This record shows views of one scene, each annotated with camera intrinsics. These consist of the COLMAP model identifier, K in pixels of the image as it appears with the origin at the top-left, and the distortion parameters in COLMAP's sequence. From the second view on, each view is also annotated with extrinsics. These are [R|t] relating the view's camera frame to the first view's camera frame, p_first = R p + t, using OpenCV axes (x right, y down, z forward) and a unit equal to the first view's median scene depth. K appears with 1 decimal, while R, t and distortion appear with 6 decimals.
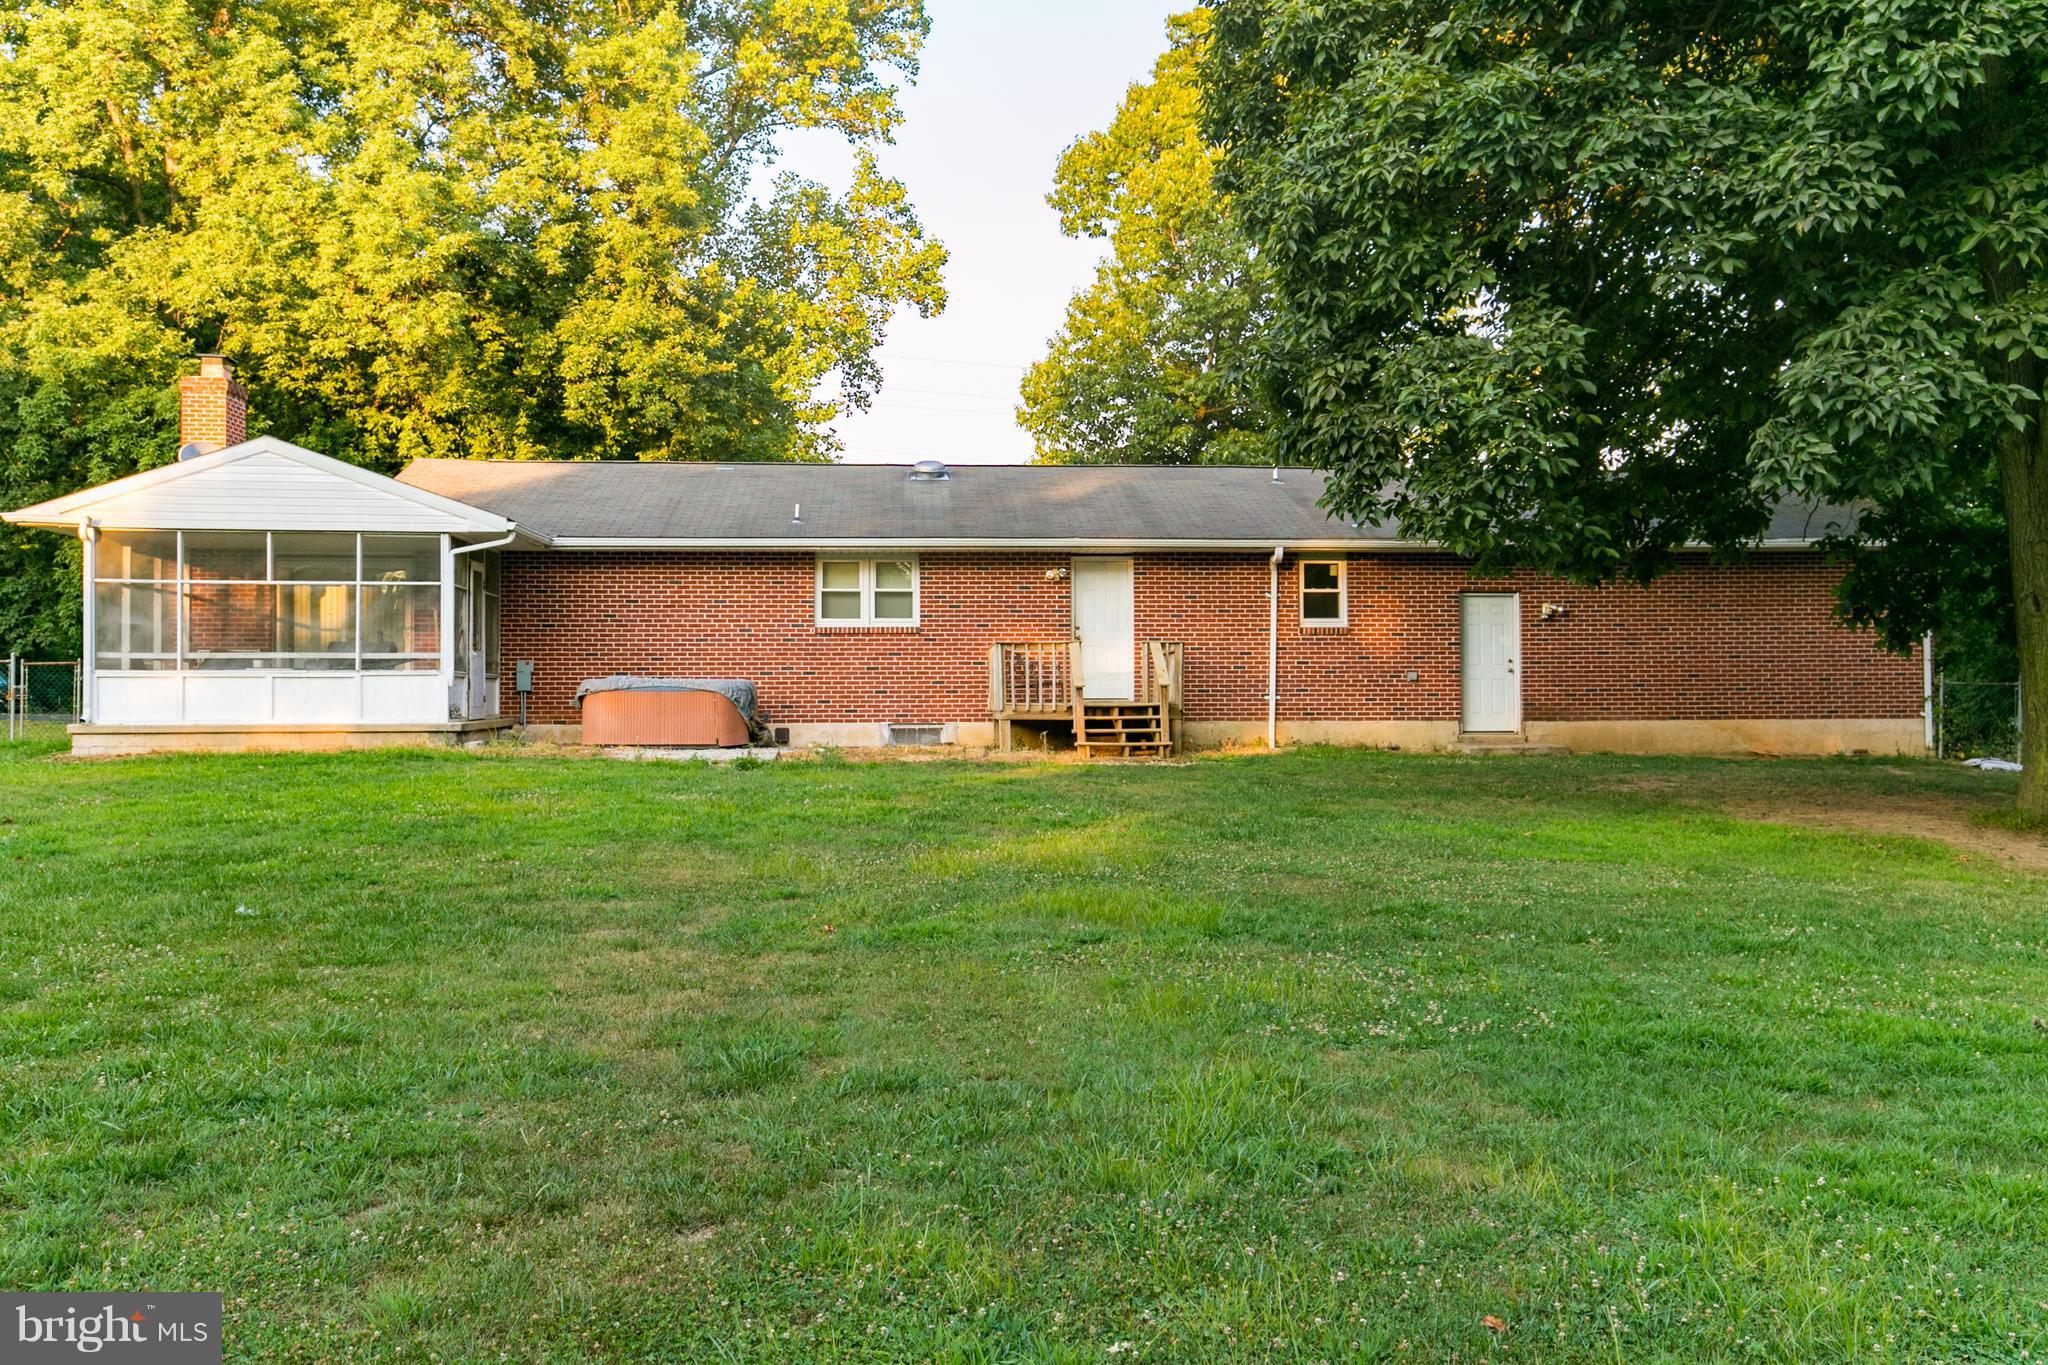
lens RADIAL K [[1530.0, 0, 1073.6], [0, 1530.0, 676.6], [0, 0, 1]] dist [0.004243, 0.000970]
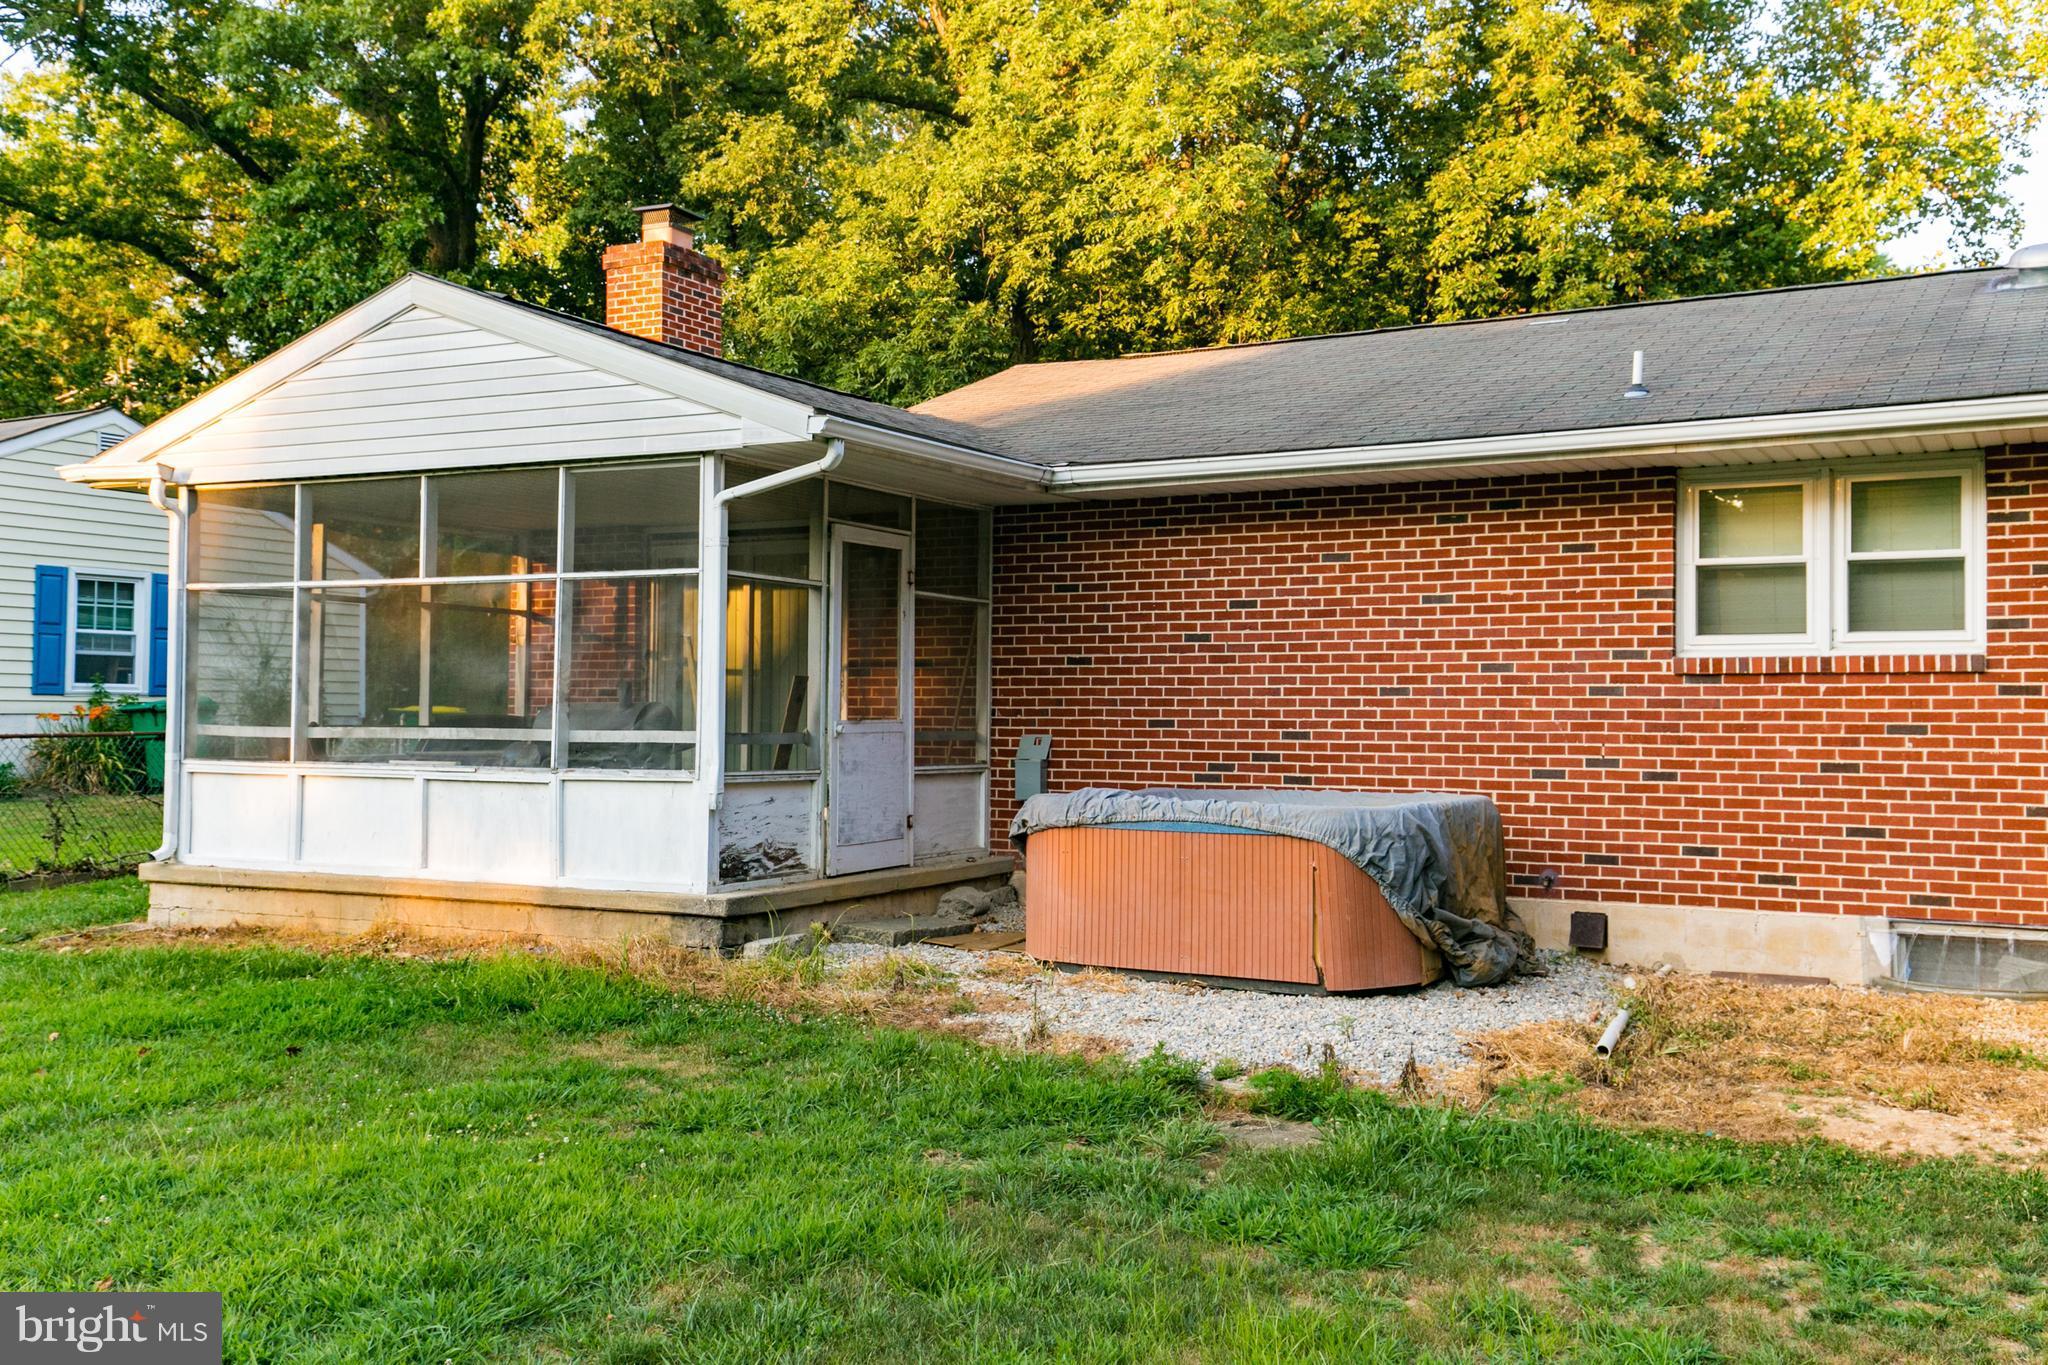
lens RADIAL K [[1903.0, 0, 1024.6], [0, 1903.0, 652.4], [0, 0, 1]] dist [0.133238, -0.147646]
pose [[0.816803, -0.011254, -0.576806, -0.012237], [-0.006070, 0.999587, -0.028097, -0.010720], [0.576884, 0.026451, 0.816397, 0.285724]]
